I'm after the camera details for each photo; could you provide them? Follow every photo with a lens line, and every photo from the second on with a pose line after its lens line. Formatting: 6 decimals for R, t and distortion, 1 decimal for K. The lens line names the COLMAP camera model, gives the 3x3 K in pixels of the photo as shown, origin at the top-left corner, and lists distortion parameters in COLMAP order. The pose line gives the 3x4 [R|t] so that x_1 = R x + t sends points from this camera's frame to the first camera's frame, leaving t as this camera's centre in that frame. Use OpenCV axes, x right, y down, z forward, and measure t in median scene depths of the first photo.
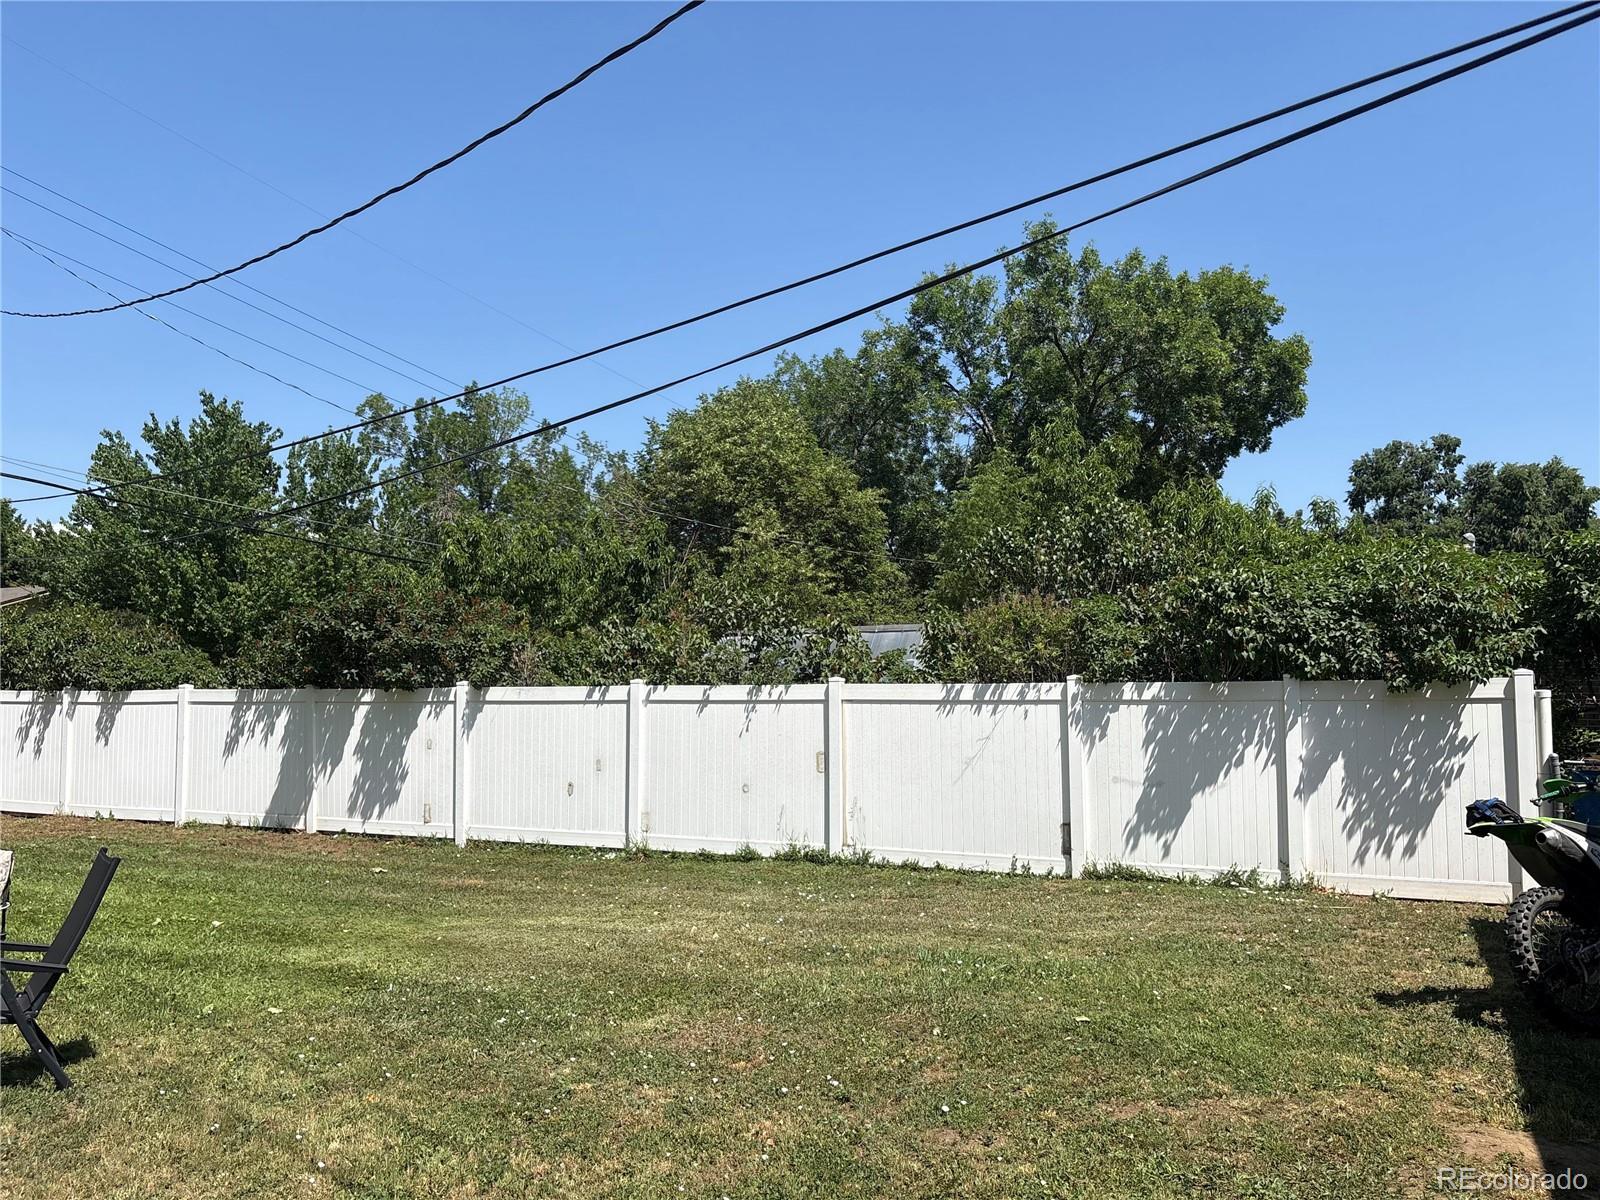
lens RADIAL K [[1202.5, 0, 799.6], [0, 1202.5, 605.3], [0, 0, 1]] dist [0.039881, -0.034312]
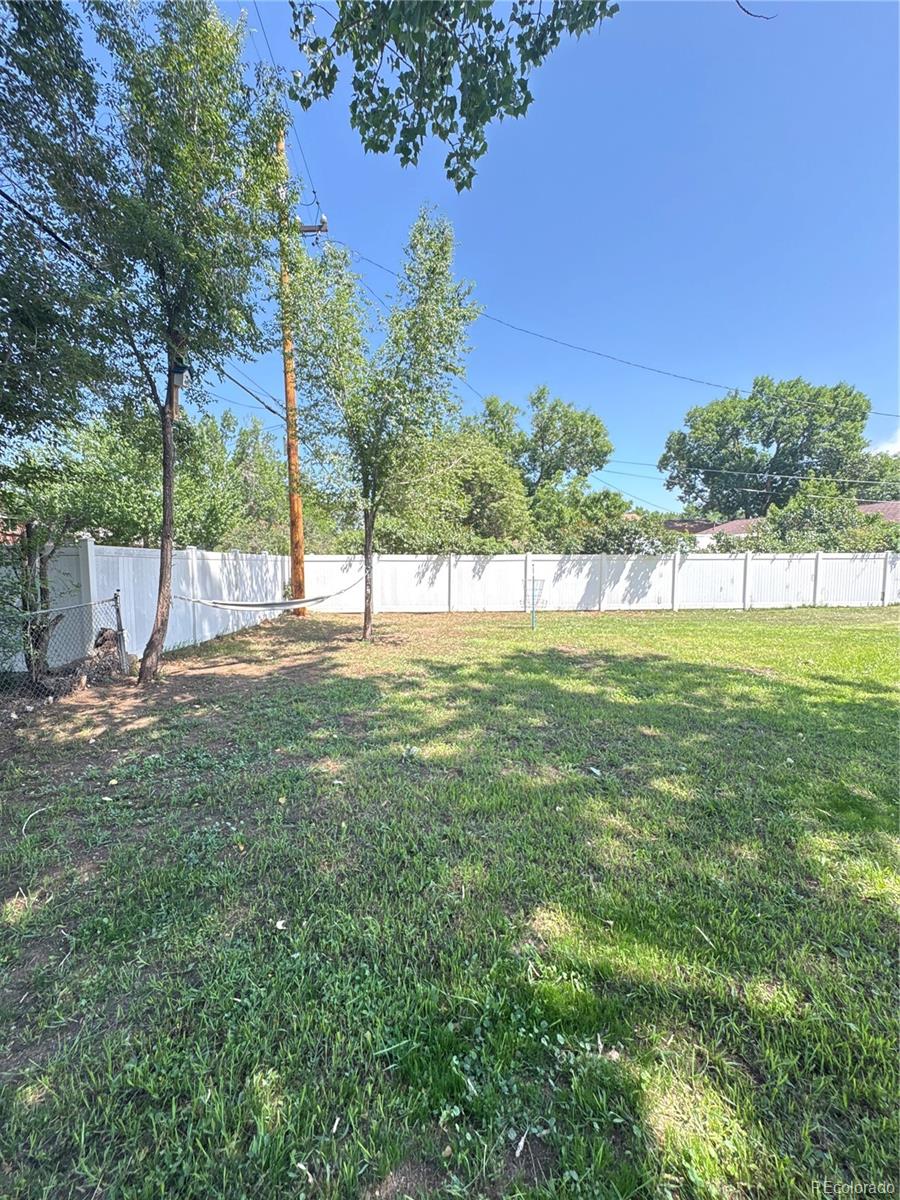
lens RADIAL K [[482.1, 0, 440.3], [0, 482.1, 604.5], [0, 0, 1]] dist [-0.000350, 0.000514]
pose [[0.866492, -0.048489, 0.496831, -1.376021], [-0.035337, 0.986816, 0.157940, 0.029746], [-0.497939, -0.154410, 0.853355, 0.347212]]
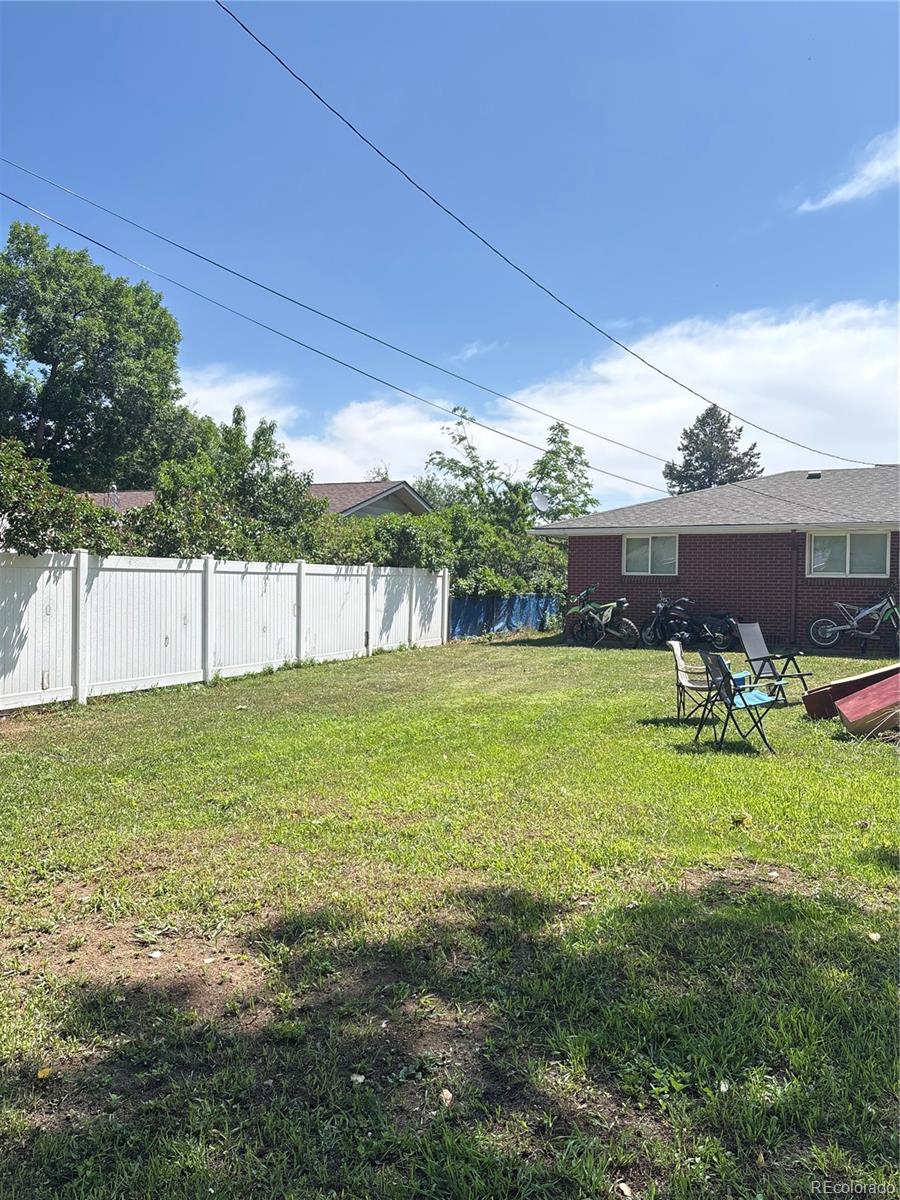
lens RADIAL K [[901.9, 0, 446.3], [0, 901.9, 600.8], [0, 0, 1]] dist [0.039881, -0.034312]
pose [[-0.035645, -0.024320, 0.999069, -1.145328], [-0.097611, 0.995009, 0.020739, 0.065333], [-0.994586, -0.096781, -0.037841, 0.767017]]
